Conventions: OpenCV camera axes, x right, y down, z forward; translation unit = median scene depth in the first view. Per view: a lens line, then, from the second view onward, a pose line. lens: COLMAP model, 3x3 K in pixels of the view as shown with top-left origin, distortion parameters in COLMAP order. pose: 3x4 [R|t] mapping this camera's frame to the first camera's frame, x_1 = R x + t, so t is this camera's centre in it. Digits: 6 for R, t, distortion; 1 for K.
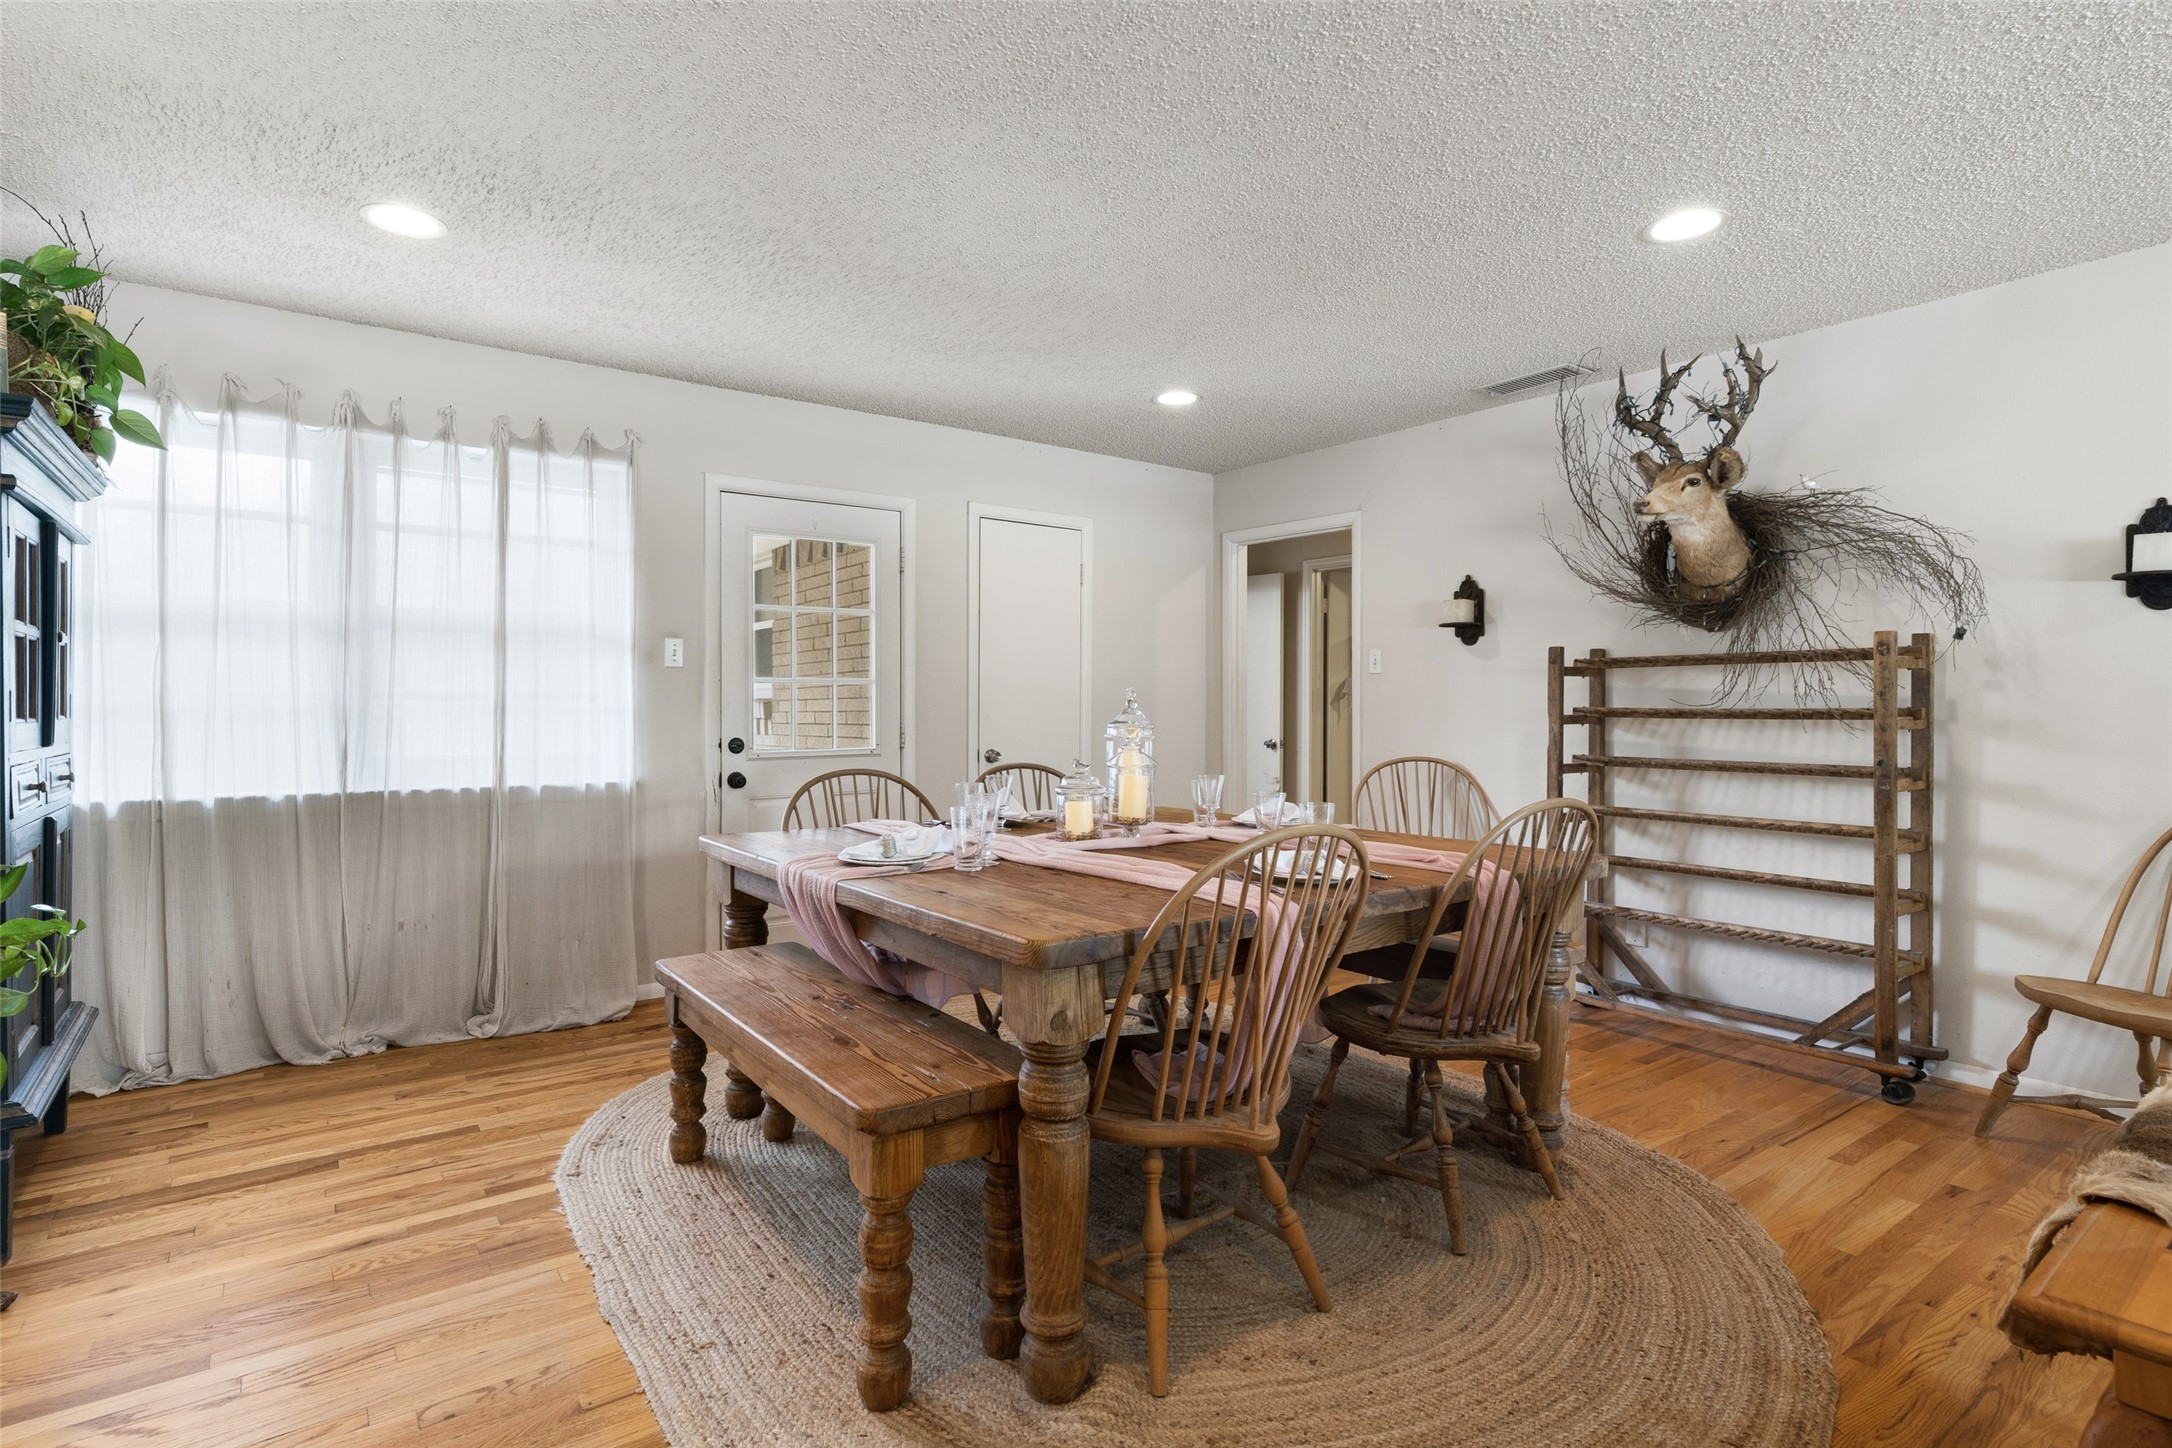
lens RADIAL K [[1069.1, 0, 1088.1], [0, 1069.1, 739.0], [0, 0, 1]] dist [-0.001301, -0.000224]
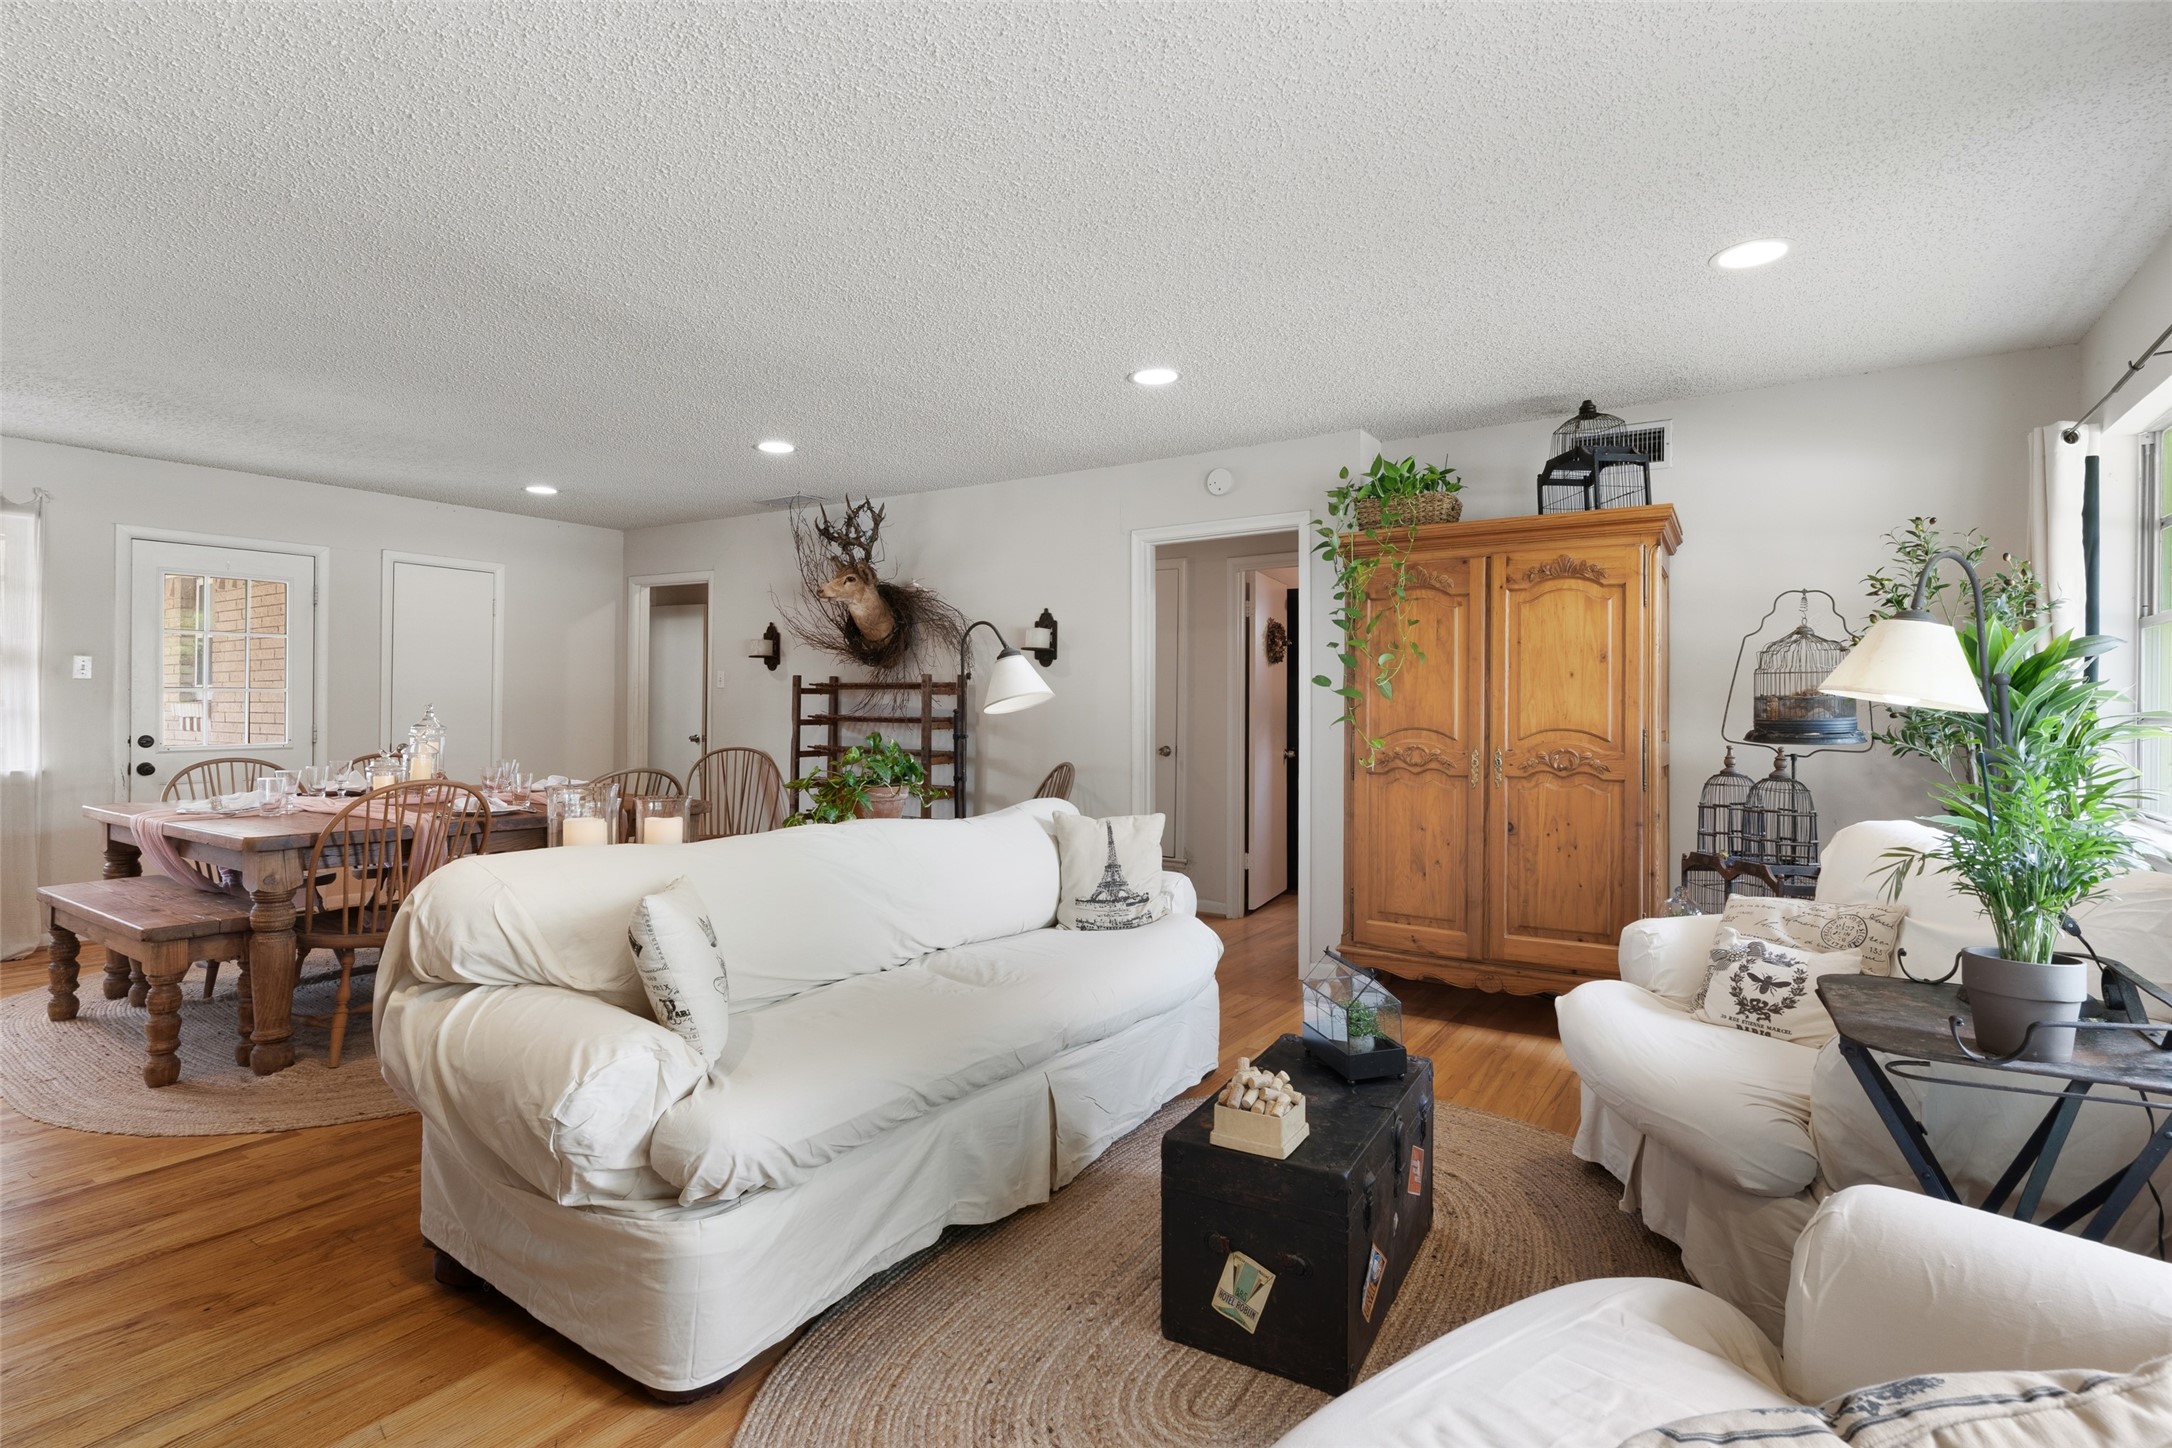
lens RADIAL K [[1055.2, 0, 1086.0], [0, 1055.2, 724.0], [0, 0, 1]] dist [-0.004547, -0.001008]
pose [[0.941354, 0.001352, 0.337417, 0.344603], [0.001822, 0.999957, -0.009089, -0.001298], [-0.337415, 0.009171, 0.941311, -0.626367]]
